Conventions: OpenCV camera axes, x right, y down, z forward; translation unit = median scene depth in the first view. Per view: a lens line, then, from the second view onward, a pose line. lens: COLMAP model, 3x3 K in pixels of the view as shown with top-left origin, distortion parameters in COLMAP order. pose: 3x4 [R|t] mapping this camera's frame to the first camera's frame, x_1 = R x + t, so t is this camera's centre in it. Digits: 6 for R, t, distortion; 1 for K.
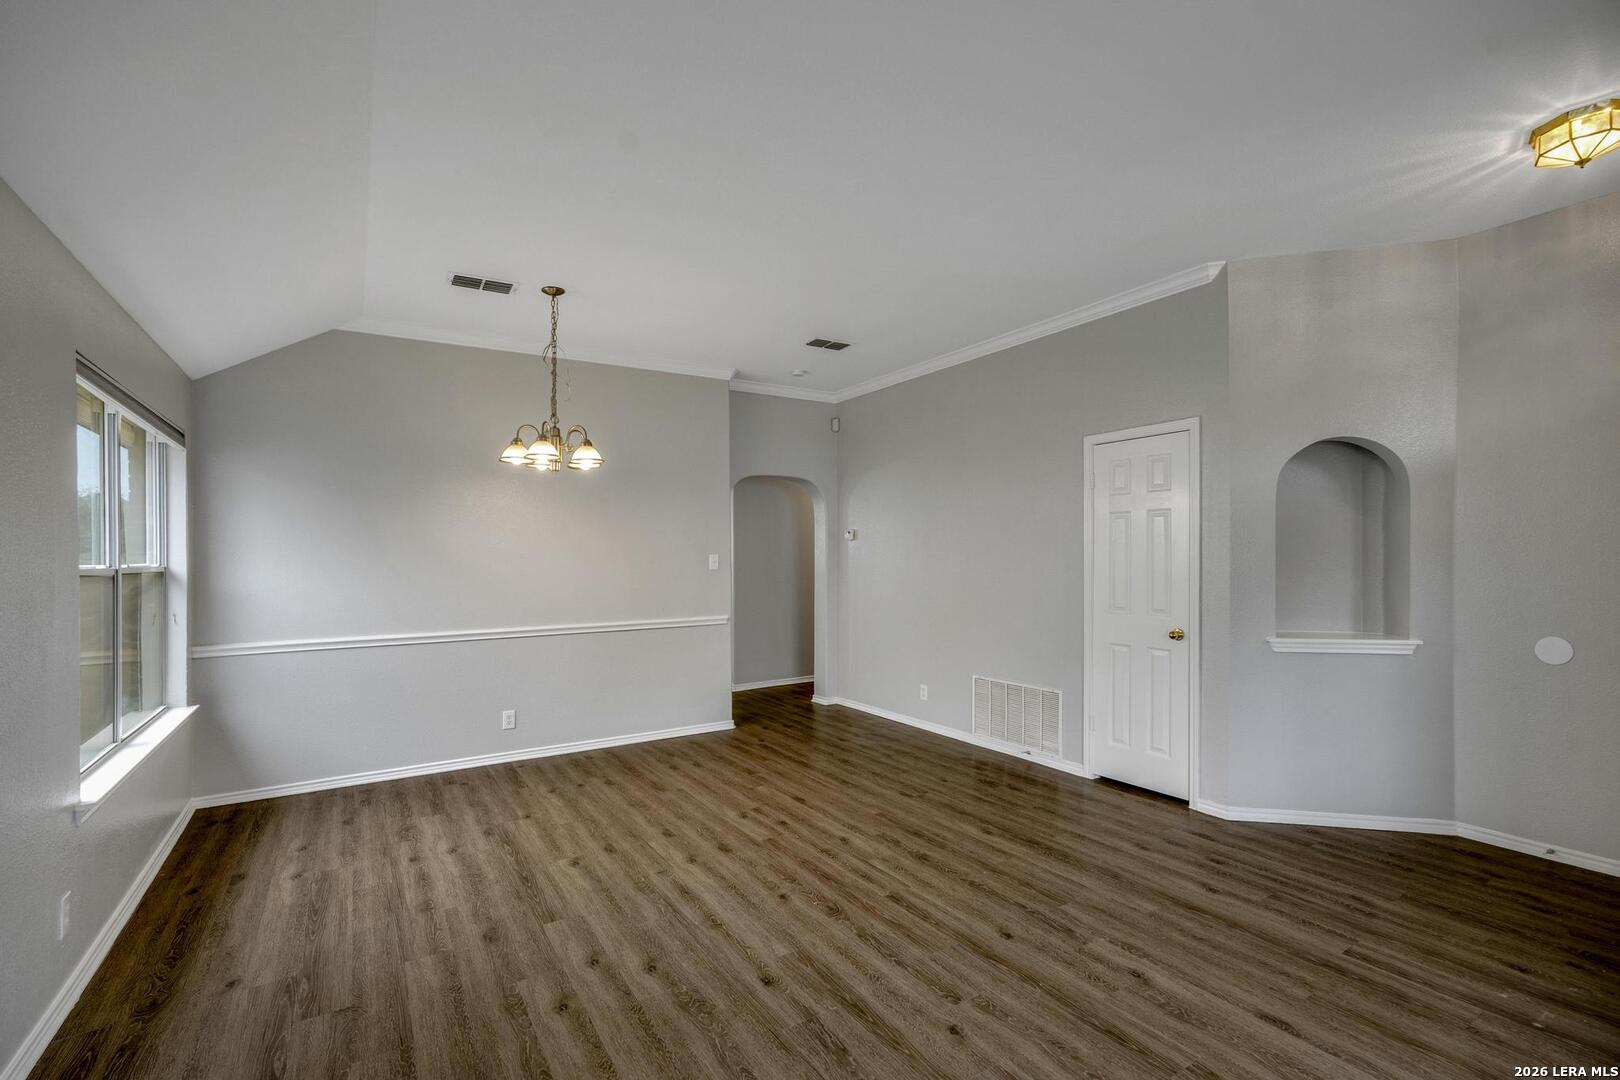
lens RADIAL K [[765.6, 0, 808.2], [0, 765.6, 549.4], [0, 0, 1]] dist [-0.000358, 0.000540]
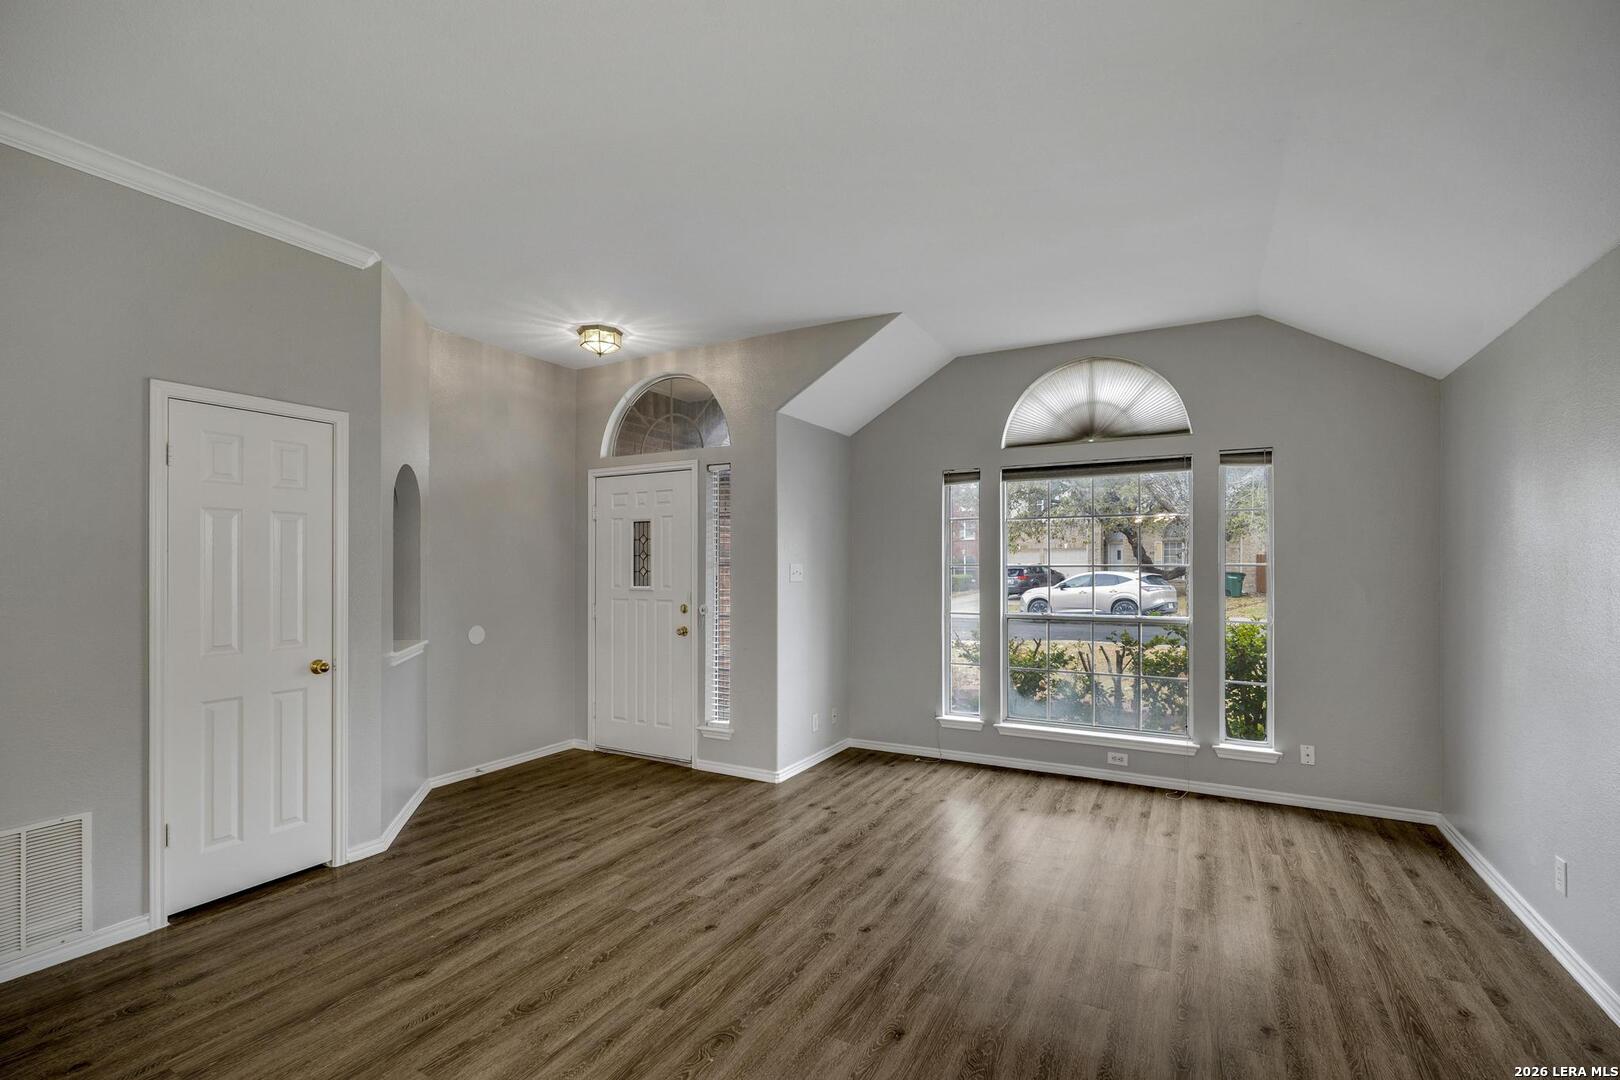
lens RADIAL K [[726.4, 0, 808.7], [0, 726.4, 556.4], [0, 0, 1]] dist [0.013143, -0.000026]
pose [[-0.502565, 0.014047, 0.864425, -0.618855], [-0.008706, 0.999735, -0.021307, 0.005288], [-0.864496, -0.018233, -0.502310, 1.242965]]
